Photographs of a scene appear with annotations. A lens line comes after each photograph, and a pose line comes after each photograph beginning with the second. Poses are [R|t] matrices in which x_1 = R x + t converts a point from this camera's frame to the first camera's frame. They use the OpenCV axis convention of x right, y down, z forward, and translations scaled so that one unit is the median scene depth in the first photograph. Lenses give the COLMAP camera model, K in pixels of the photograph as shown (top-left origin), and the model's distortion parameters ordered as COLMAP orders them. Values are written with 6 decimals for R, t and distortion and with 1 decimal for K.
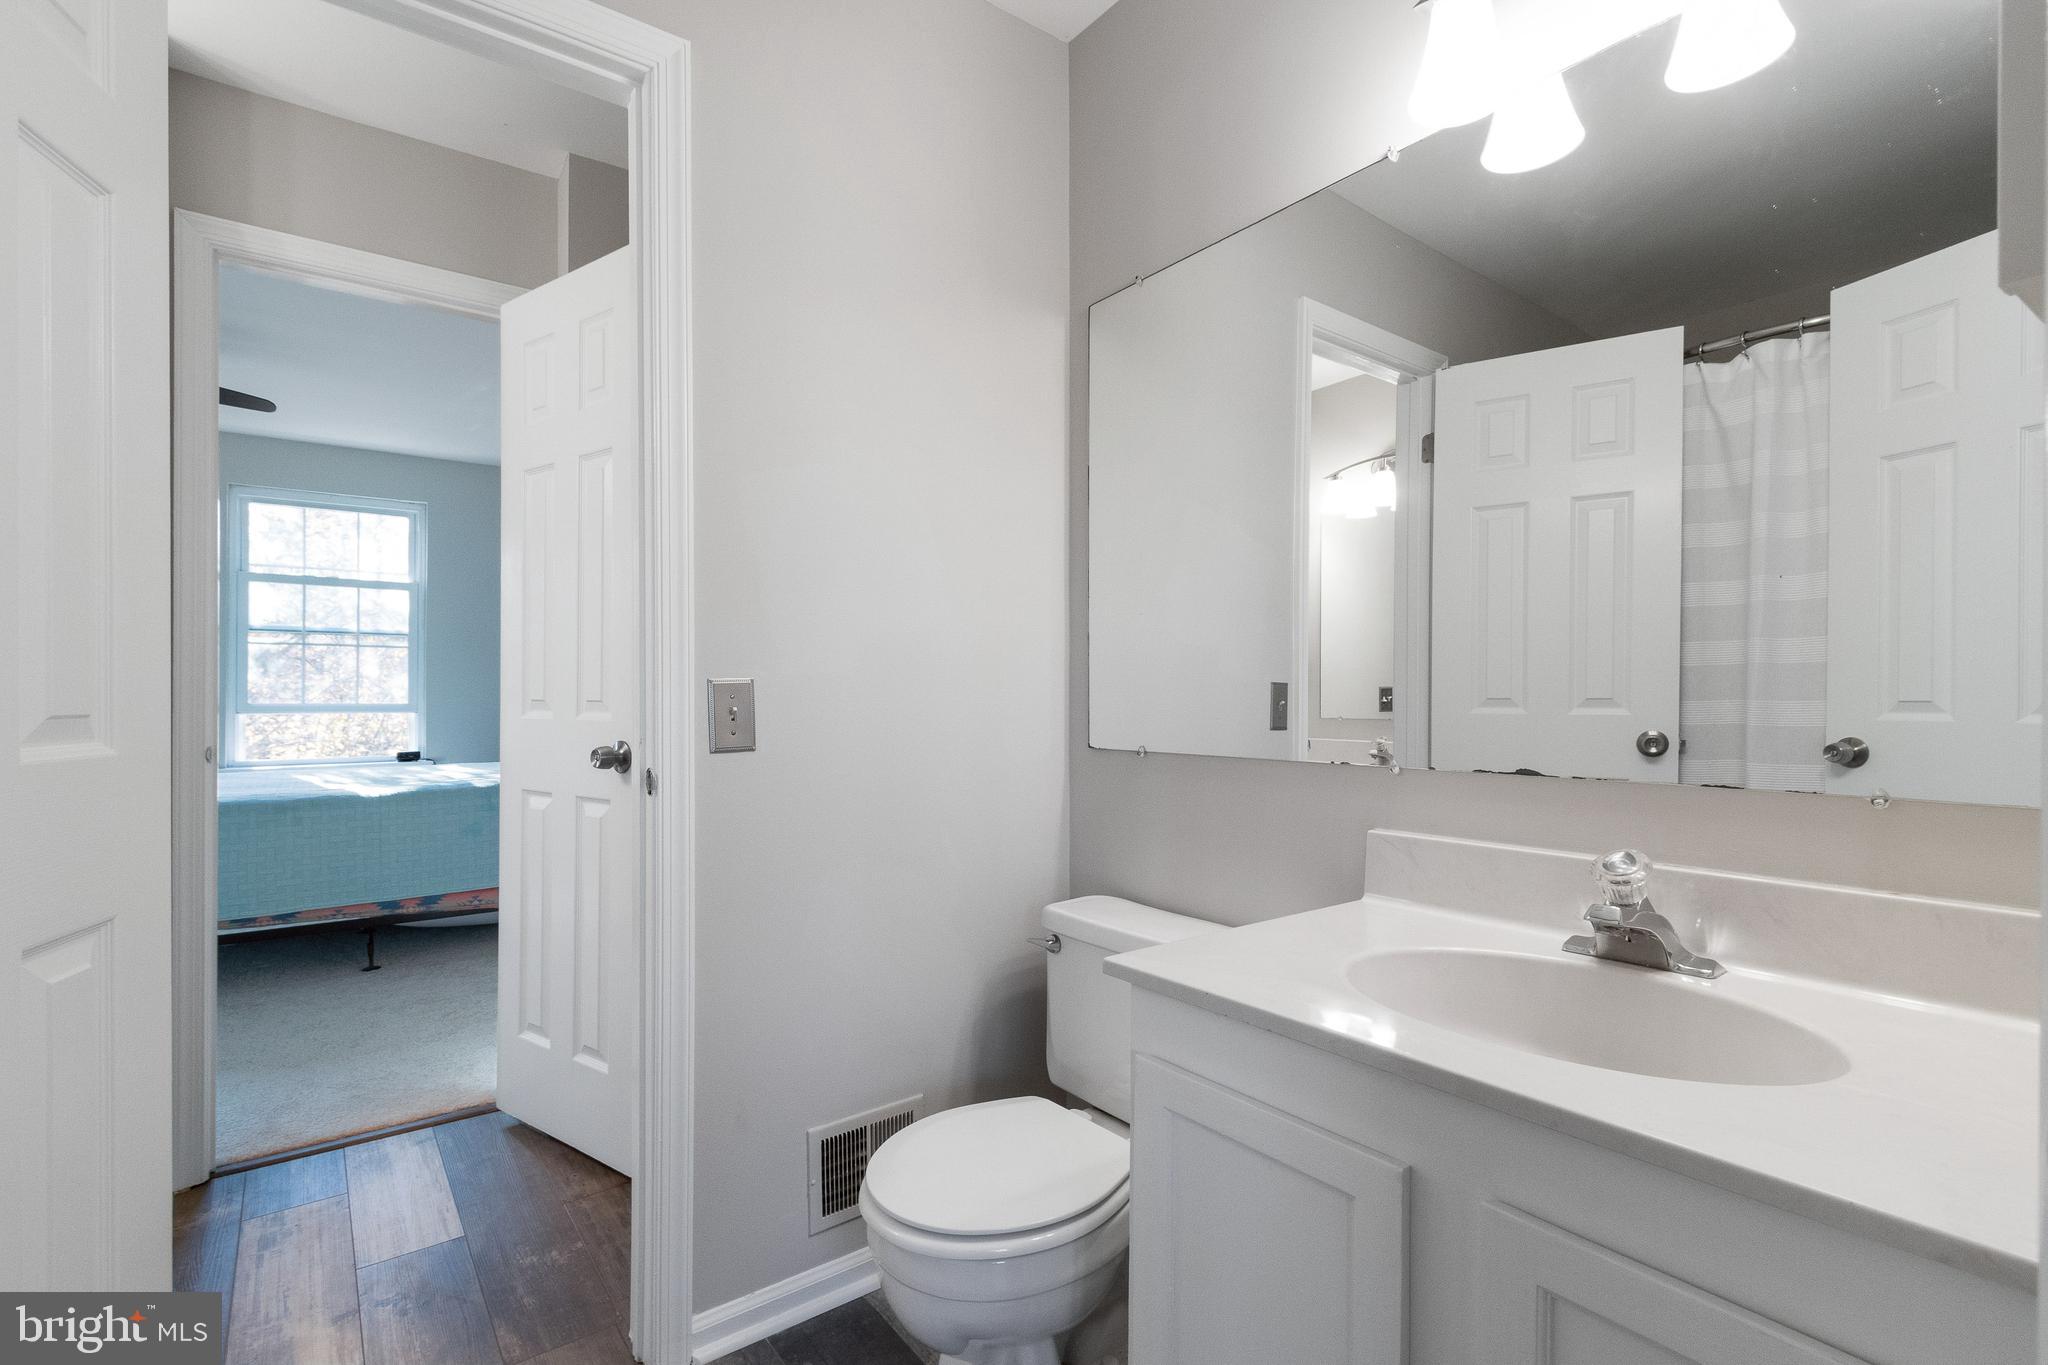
lens RADIAL K [[955.6, 0, 1072.0], [0, 955.6, 687.7], [0, 0, 1]] dist [0.001406, -0.000539]
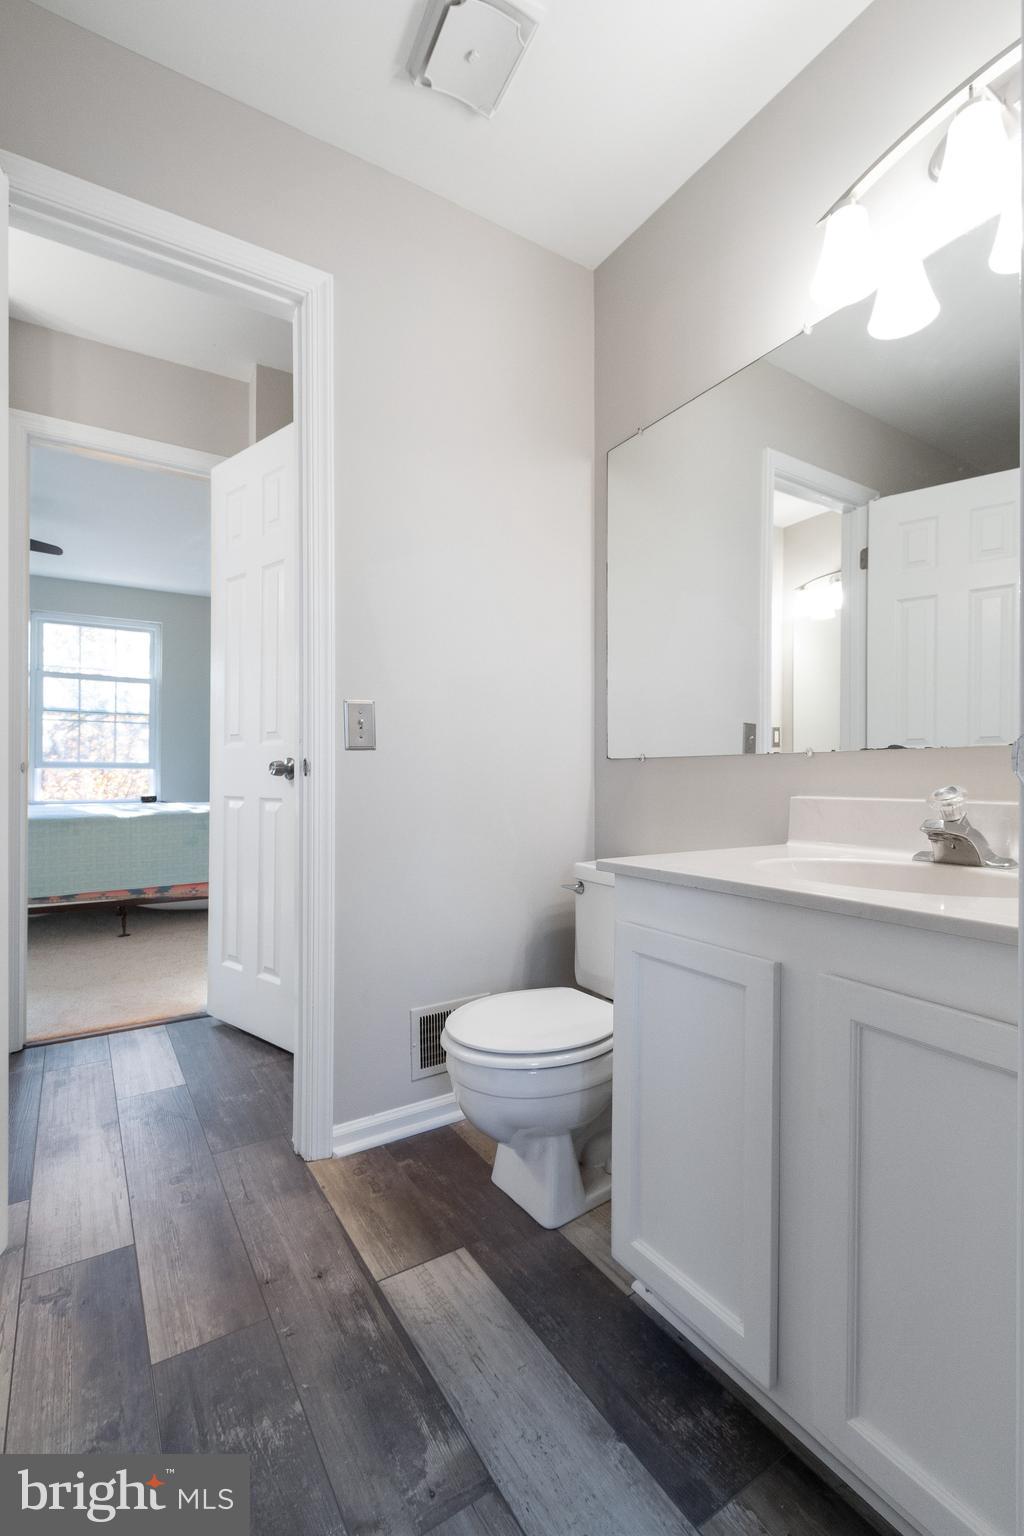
lens RADIAL K [[716.7, 0, 579.4], [0, 716.7, 768.7], [0, 0, 1]] dist [0.001406, -0.000539]
pose [[0.997929, -0.001767, -0.064299, 0.044864], [0.001340, 0.999977, -0.006694, 0.082727], [0.064309, 0.006594, 0.997908, -0.071829]]
